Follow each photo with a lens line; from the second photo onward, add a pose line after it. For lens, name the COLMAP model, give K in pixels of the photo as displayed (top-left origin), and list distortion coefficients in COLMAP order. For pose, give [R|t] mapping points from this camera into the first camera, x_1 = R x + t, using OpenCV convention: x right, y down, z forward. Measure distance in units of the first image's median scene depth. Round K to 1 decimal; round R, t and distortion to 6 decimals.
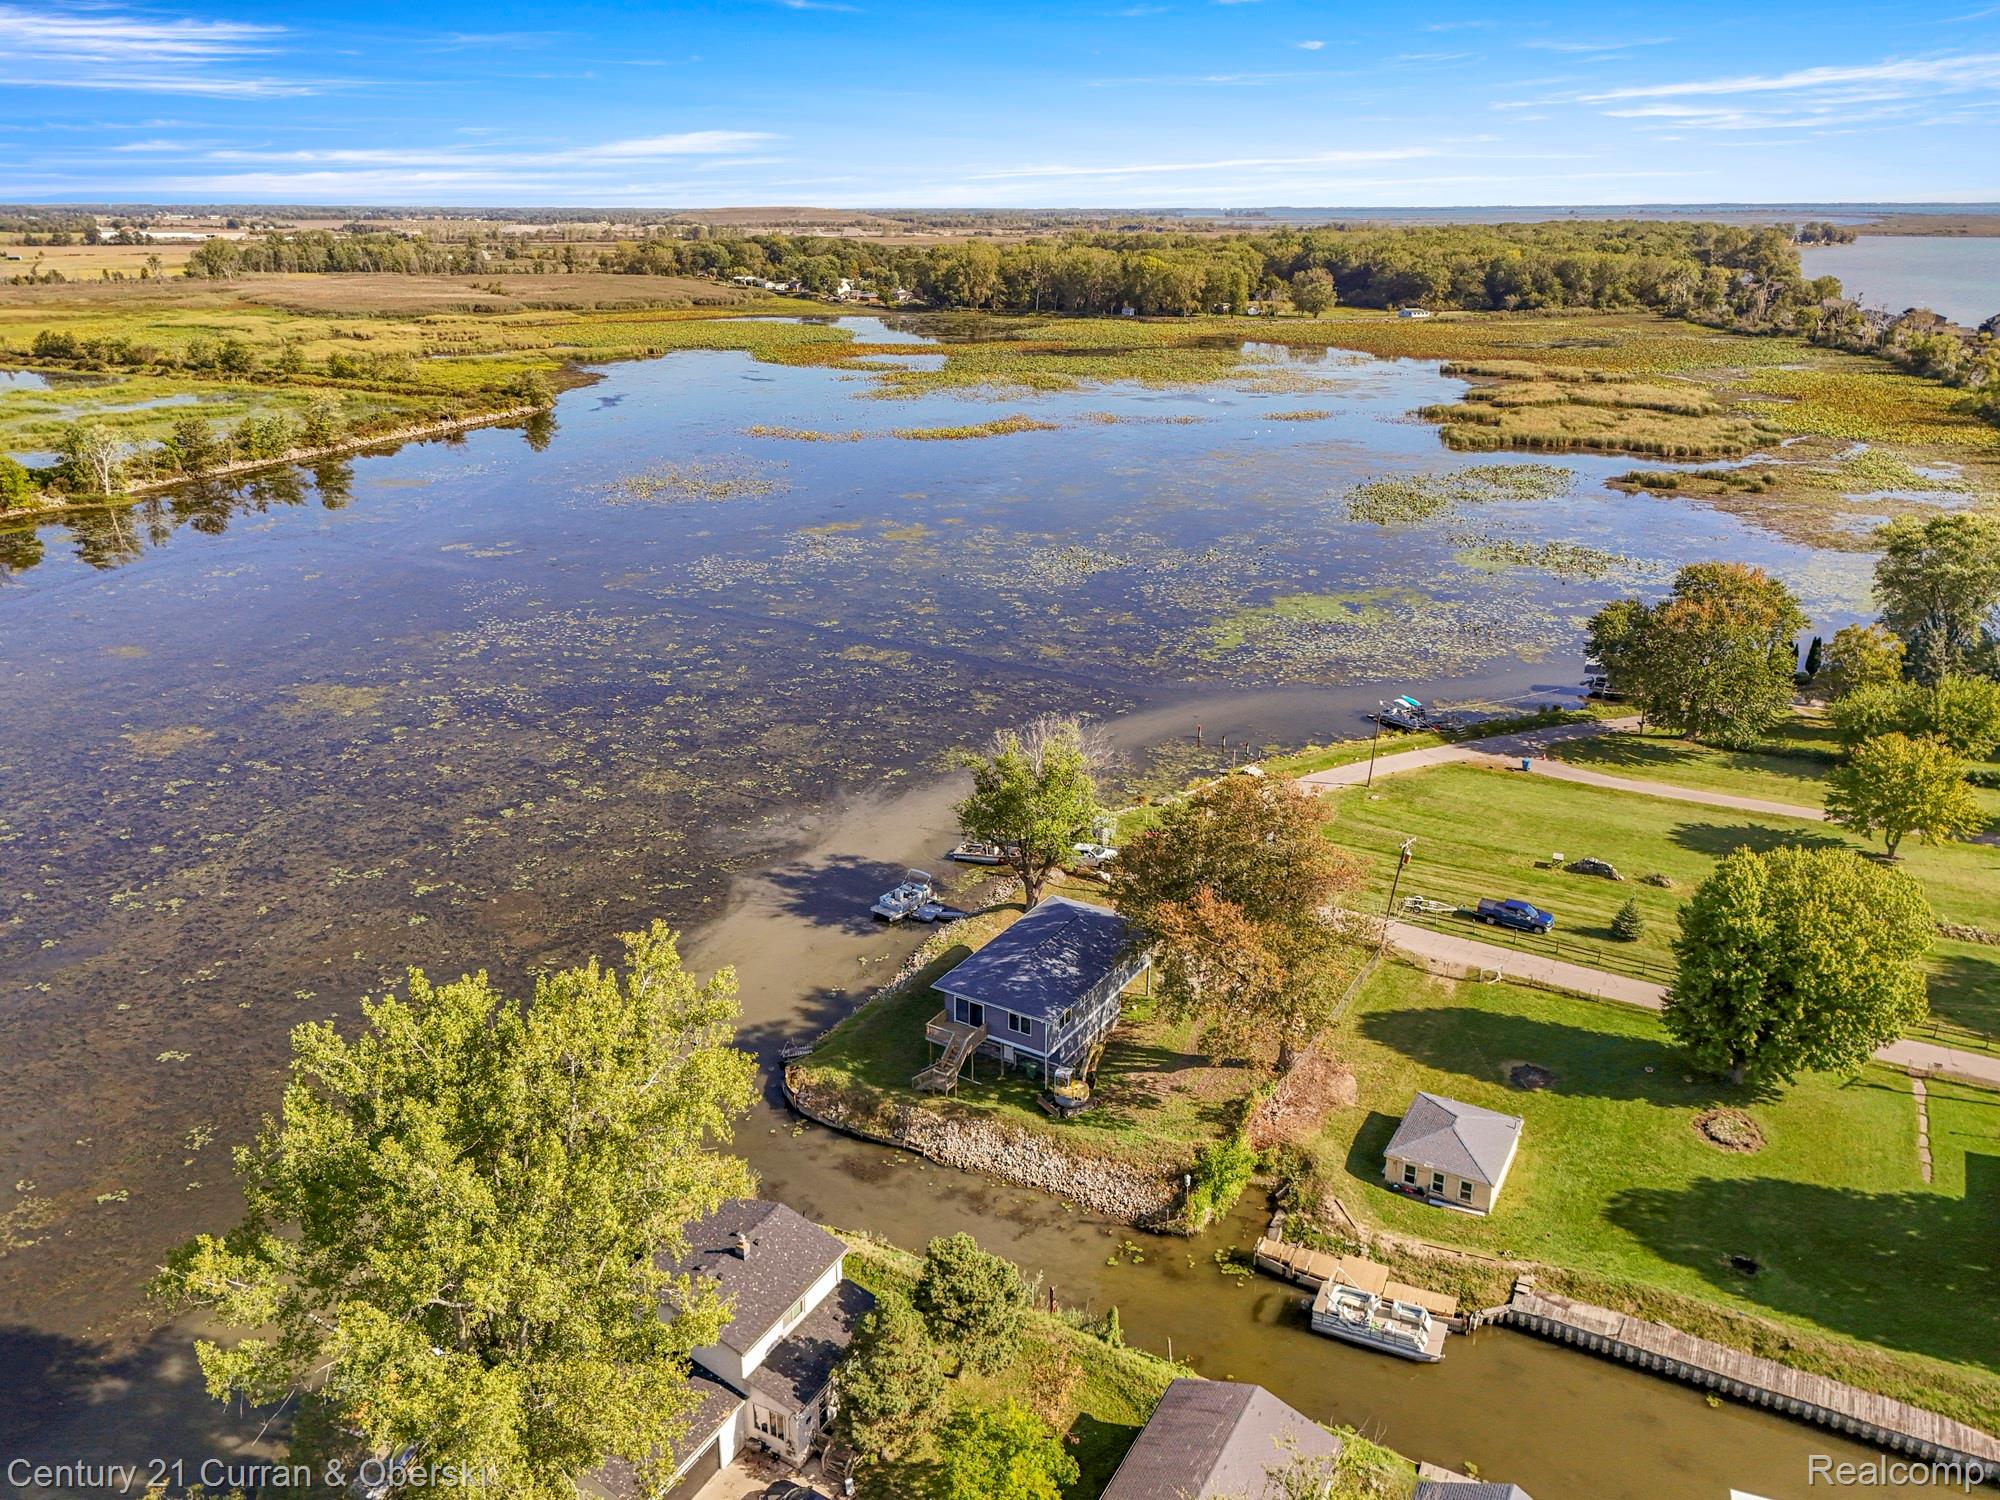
lens RADIAL K [[1461.9, 0, 995.1], [0, 1461.9, 714.7], [0, 0, 1]] dist [0.071727, -0.070782]
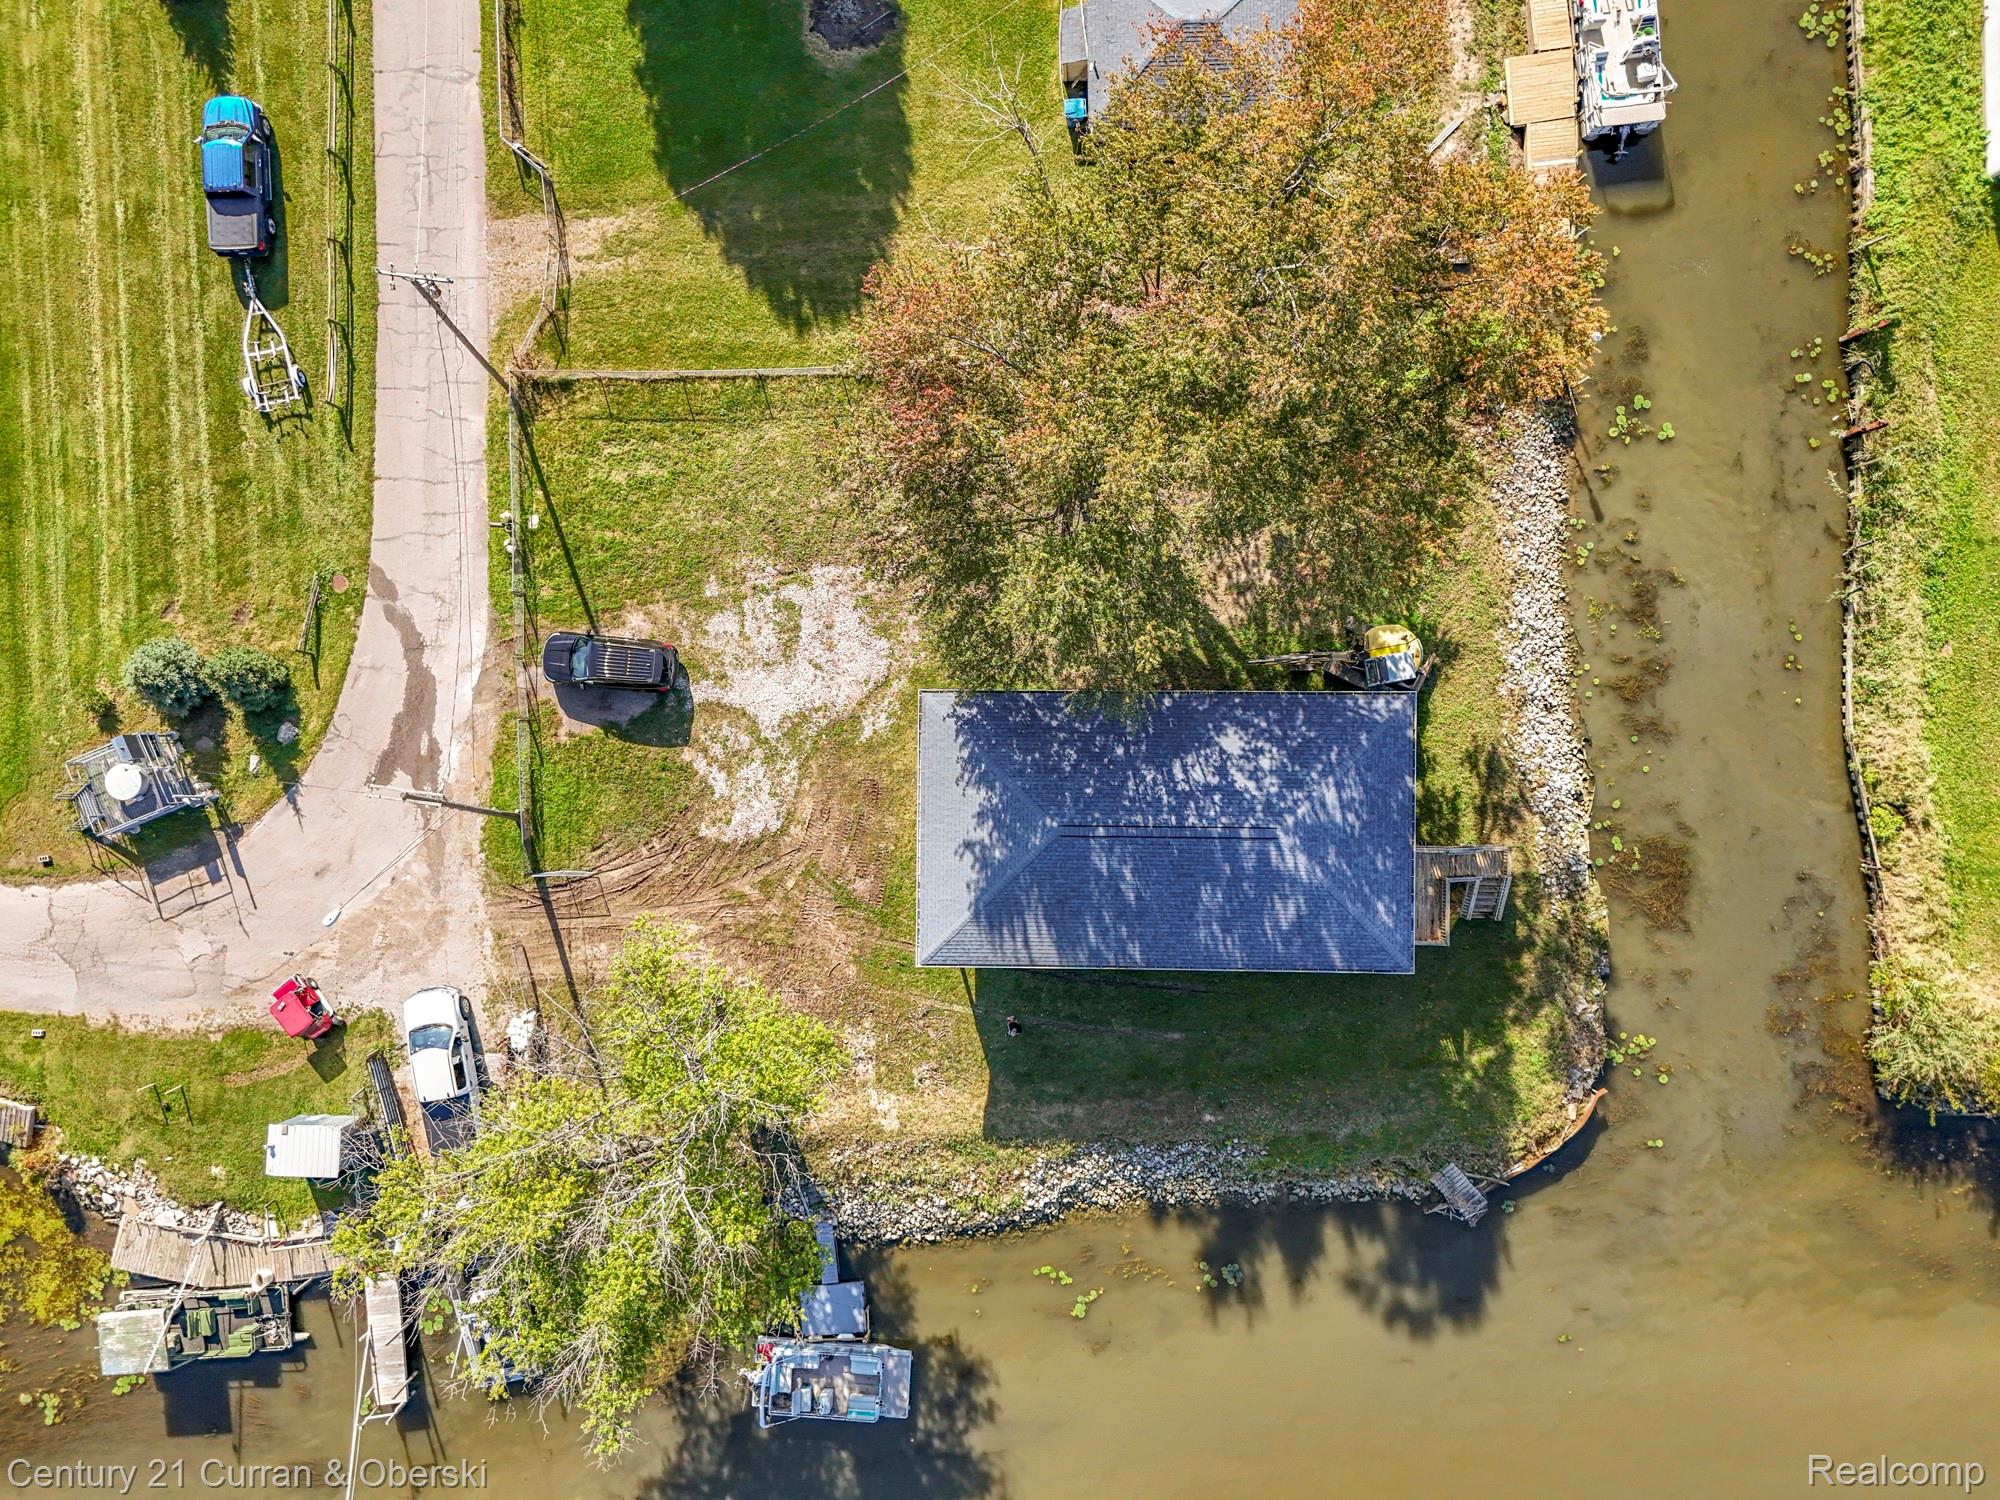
lens RADIAL K [[1461.9, 0, 995.1], [0, 1461.9, 714.7], [0, 0, 1]] dist [0.071727, -0.070782]
pose [[-0.512308, -0.858718, 0.011986, 0.092856], [0.286189, -0.157547, 0.945132, -0.298709], [-0.809714, 0.487629, 0.326468, 0.861241]]
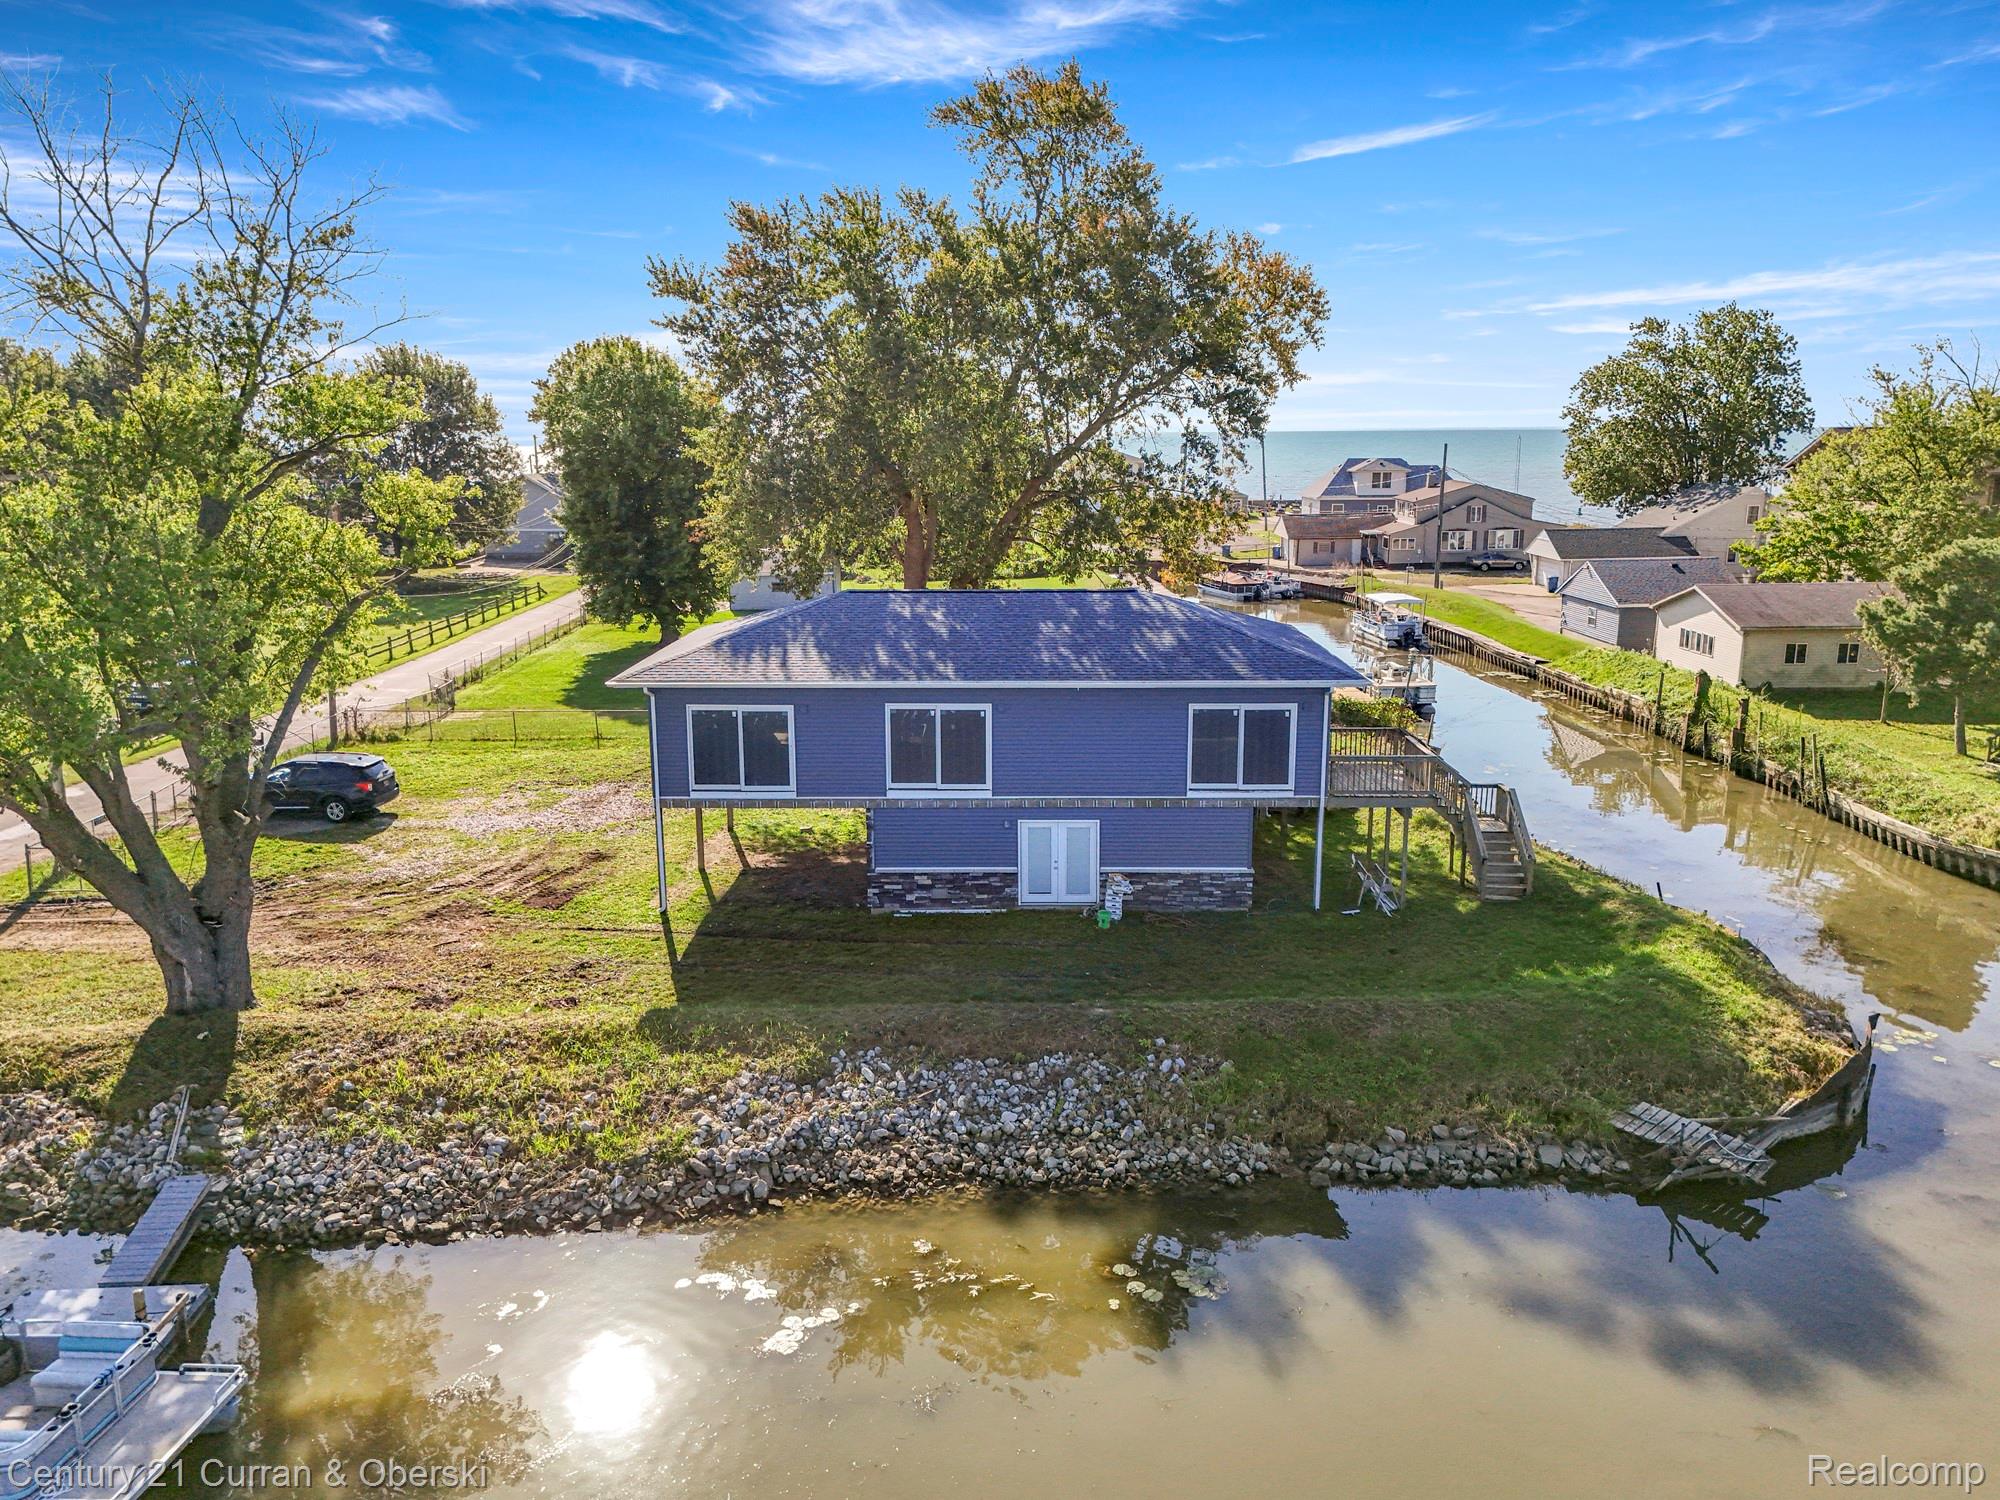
lens RADIAL K [[1455.0, 0, 987.8], [0, 1455.0, 747.3], [0, 0, 1]] dist [0.057945, -0.037478]
pose [[-0.503972, -0.182375, 0.844246, -0.263785], [0.268616, 0.895887, 0.353880, 0.058751], [-0.820888, 0.405124, -0.402513, 1.143393]]
